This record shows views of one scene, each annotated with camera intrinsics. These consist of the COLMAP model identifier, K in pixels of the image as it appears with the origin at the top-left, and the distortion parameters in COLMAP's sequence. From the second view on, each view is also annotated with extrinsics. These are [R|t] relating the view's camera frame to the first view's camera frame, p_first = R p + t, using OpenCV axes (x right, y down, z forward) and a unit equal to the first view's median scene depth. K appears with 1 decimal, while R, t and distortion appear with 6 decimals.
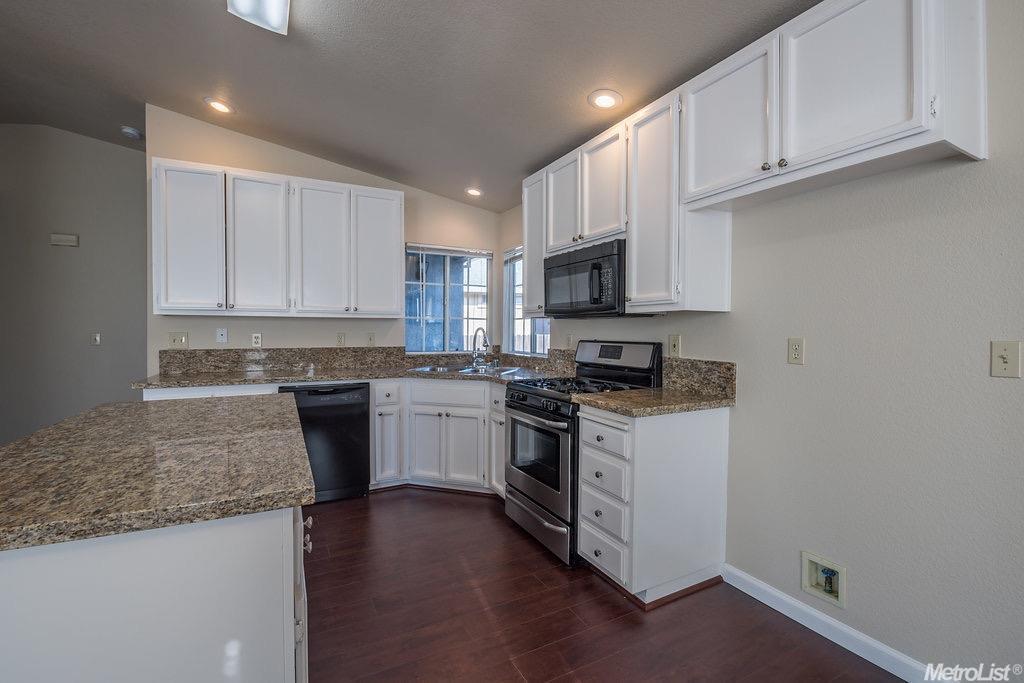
lens RADIAL K [[455.4, 0, 517.4], [0, 455.4, 338.3], [0, 0, 1]] dist [-0.005732, -0.000673]
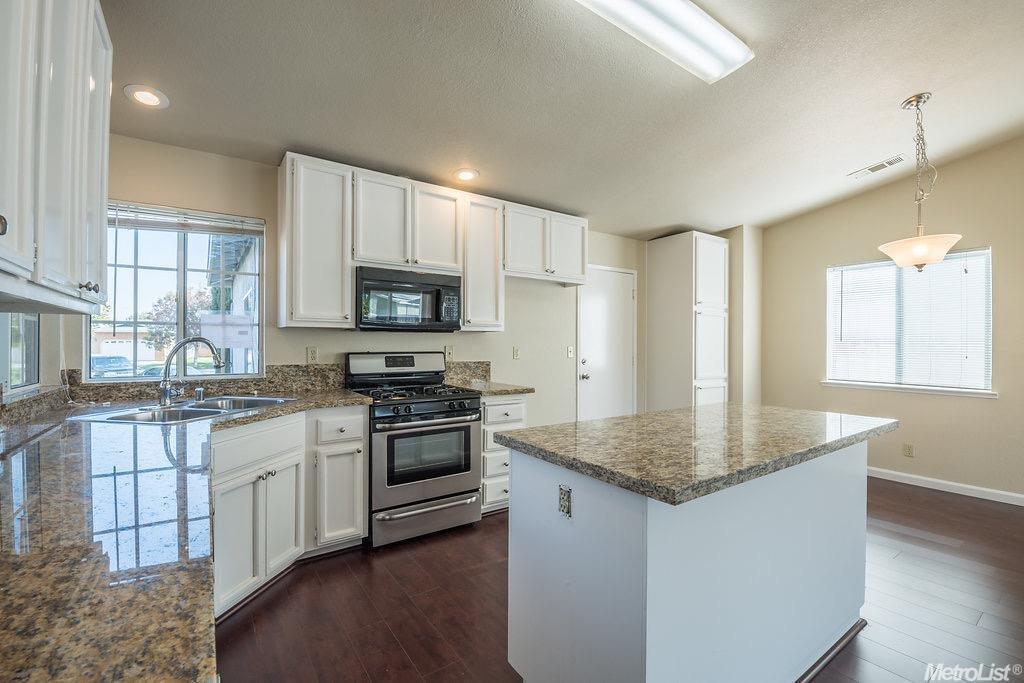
lens RADIAL K [[446.7, 0, 512.0], [0, 446.7, 341.5], [0, 0, 1]] dist [-0.001006, -0.008950]
pose [[-0.119915, 0.000933, 0.992784, -0.915273], [0.014530, 0.999894, 0.000815, -0.016865], [-0.992678, 0.014523, -0.119916, 0.813743]]
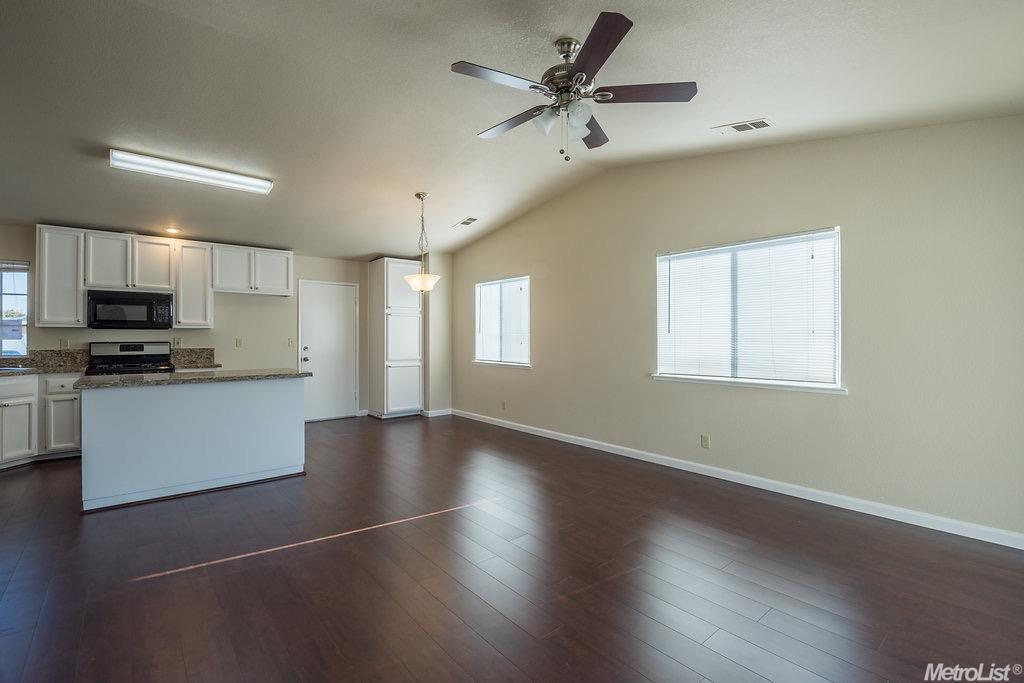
lens RADIAL K [[451.8, 0, 512.1], [0, 451.8, 334.2], [0, 0, 1]] dist [-0.030093, -0.000518]
pose [[-0.224473, 0.001620, 0.974479, -1.764382], [0.018431, 0.999827, 0.002584, -0.001665], [-0.974306, 0.018541, -0.224464, -0.077454]]
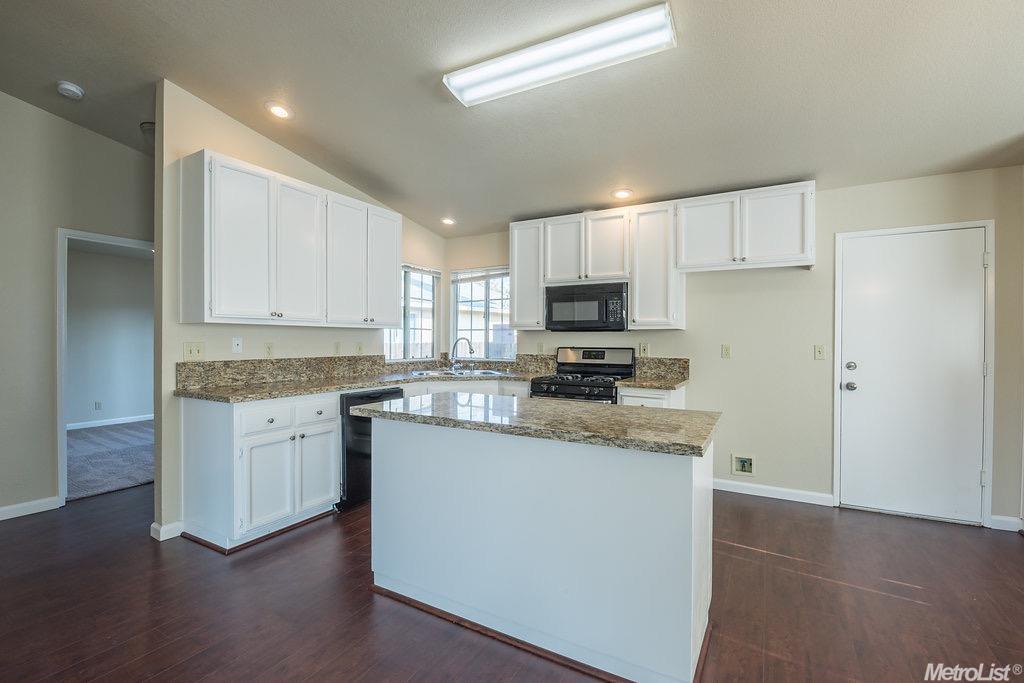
lens RADIAL K [[446.7, 0, 512.0], [0, 446.7, 341.5], [0, 0, 1]] dist [-0.001006, -0.008950]
pose [[0.842544, -0.001303, 0.538626, -0.758501], [0.007994, 0.999917, -0.010085, -0.000596], [-0.538568, 0.012803, 0.842485, -0.071366]]
